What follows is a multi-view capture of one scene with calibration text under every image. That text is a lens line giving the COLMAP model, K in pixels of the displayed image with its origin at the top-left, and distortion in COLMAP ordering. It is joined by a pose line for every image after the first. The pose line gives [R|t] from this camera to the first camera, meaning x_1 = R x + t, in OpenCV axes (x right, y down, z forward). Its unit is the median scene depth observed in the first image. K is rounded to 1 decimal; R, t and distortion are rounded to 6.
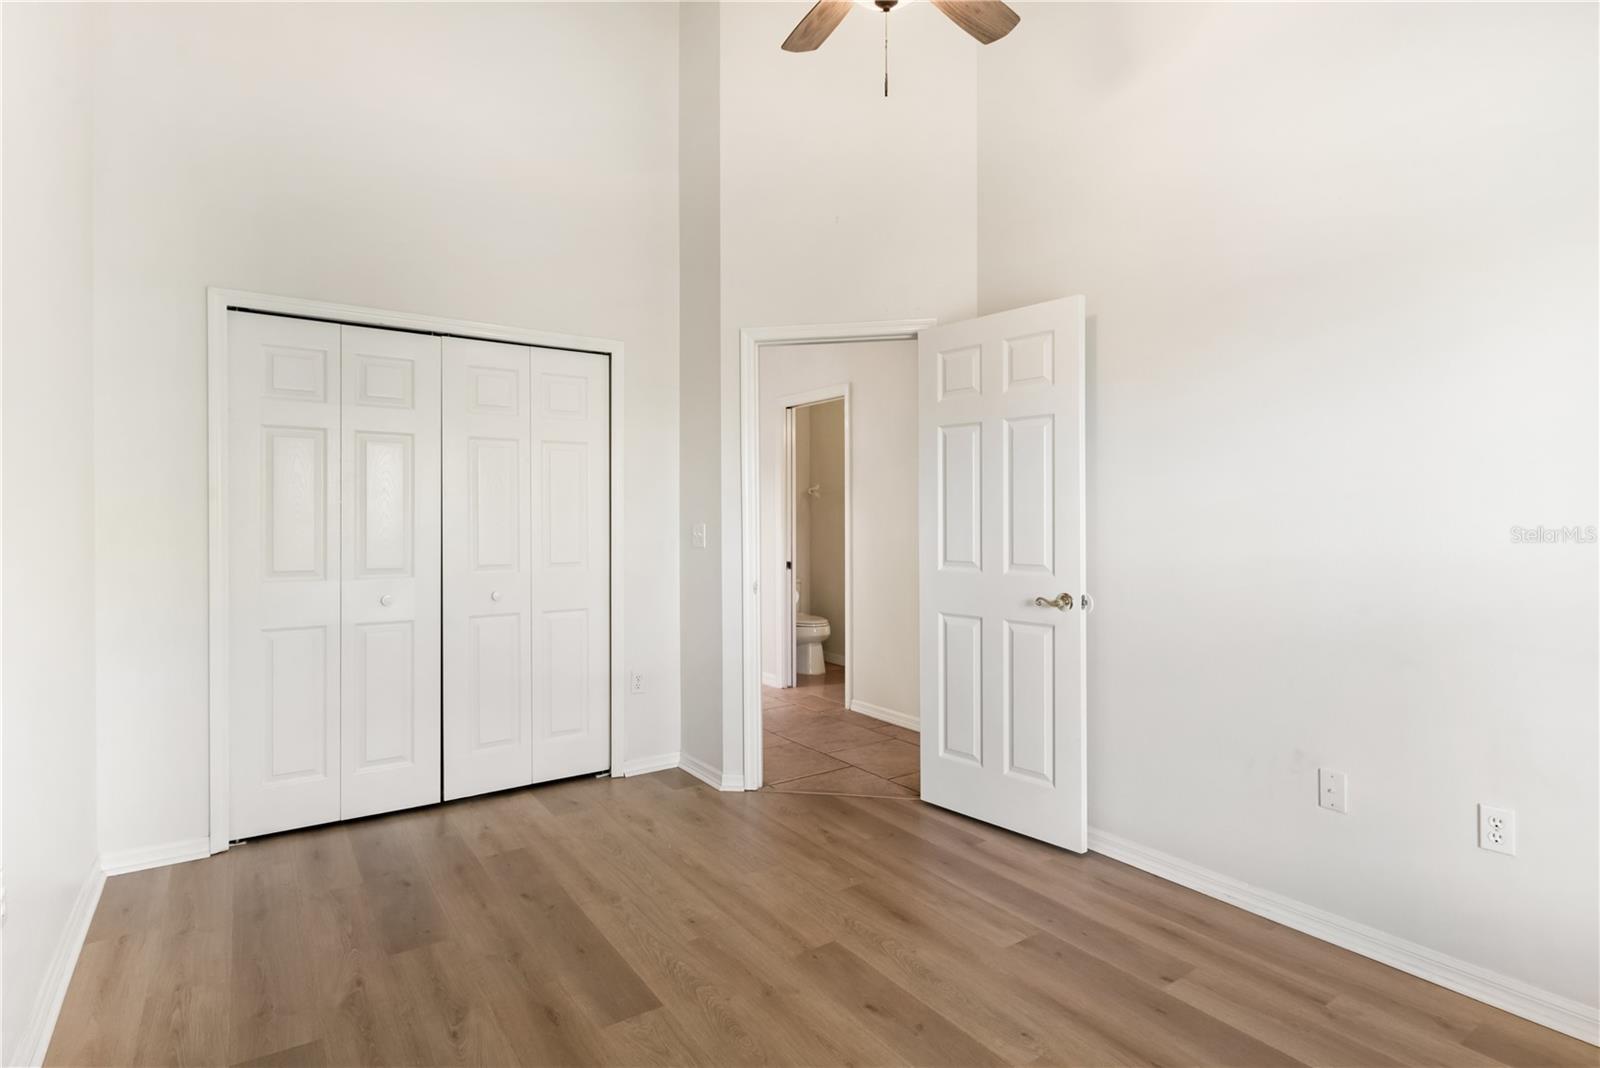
lens RADIAL K [[808.1, 0, 802.1], [0, 808.1, 538.0], [0, 0, 1]] dist [0.013829, -0.001698]
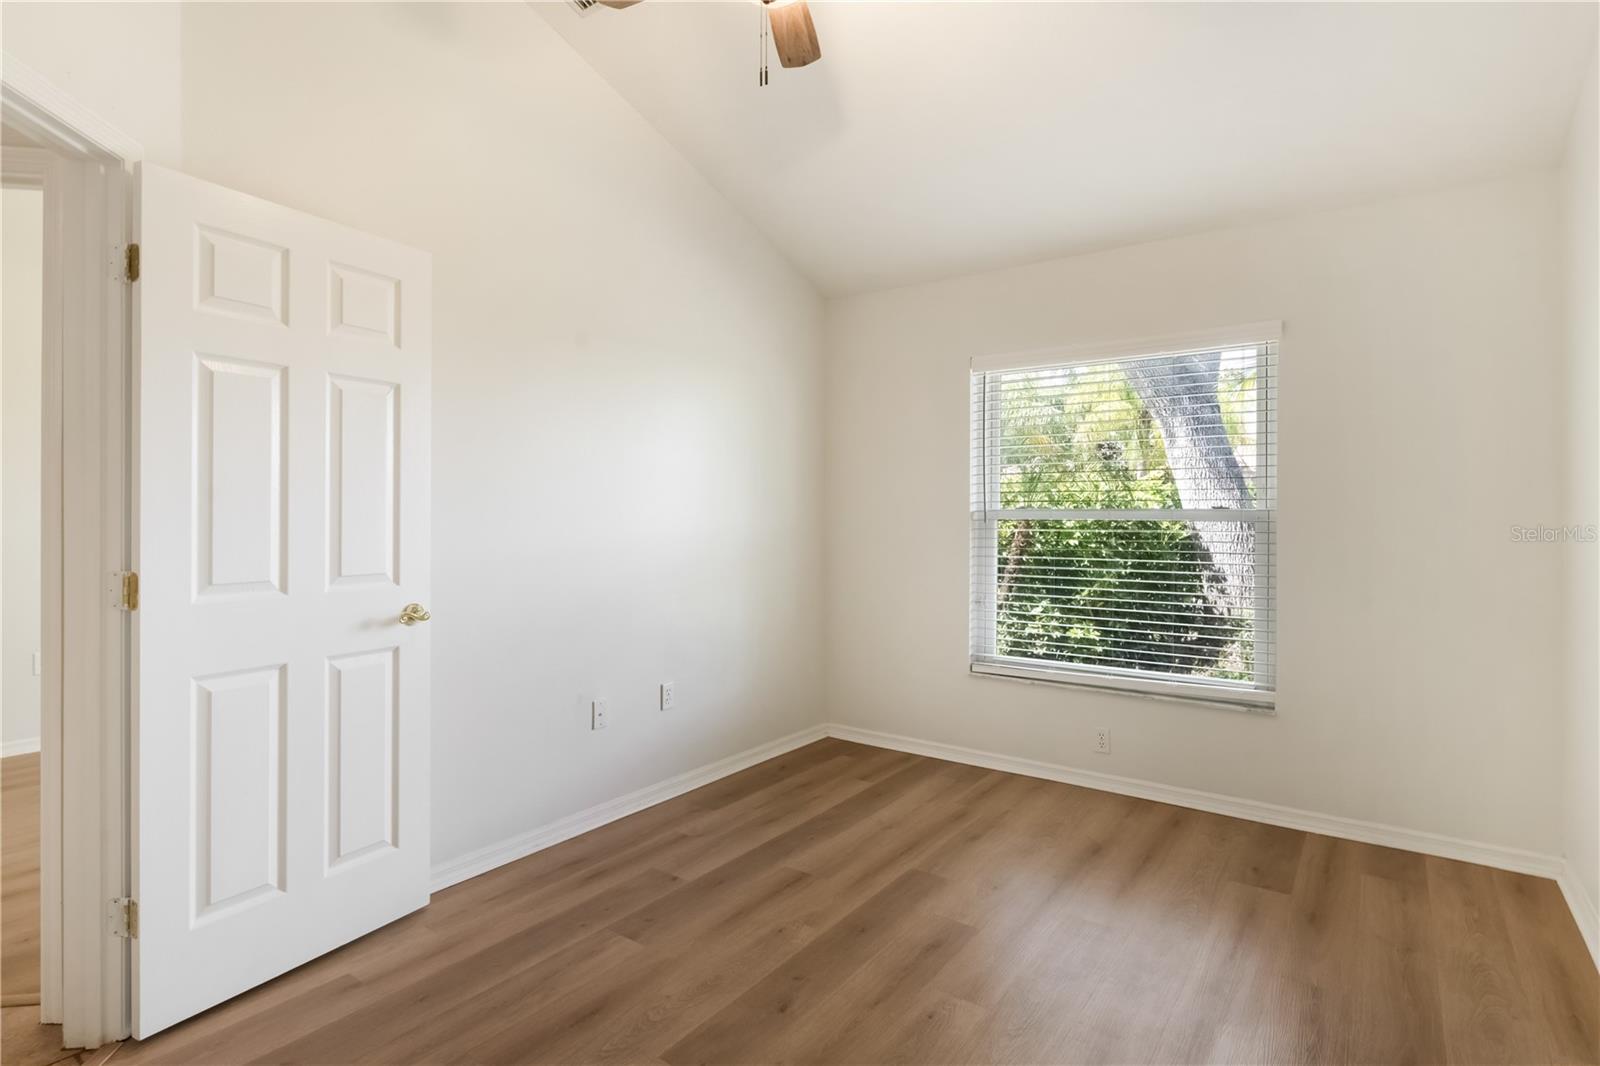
lens RADIAL K [[808.1, 0, 799.4], [0, 808.1, 517.0], [0, 0, 1]] dist [0.013829, -0.001698]
pose [[-0.330544, -0.001027, 0.943790, -0.738962], [0.018850, 0.999793, 0.007690, -0.025443], [-0.943602, 0.020332, -0.330457, 1.117880]]
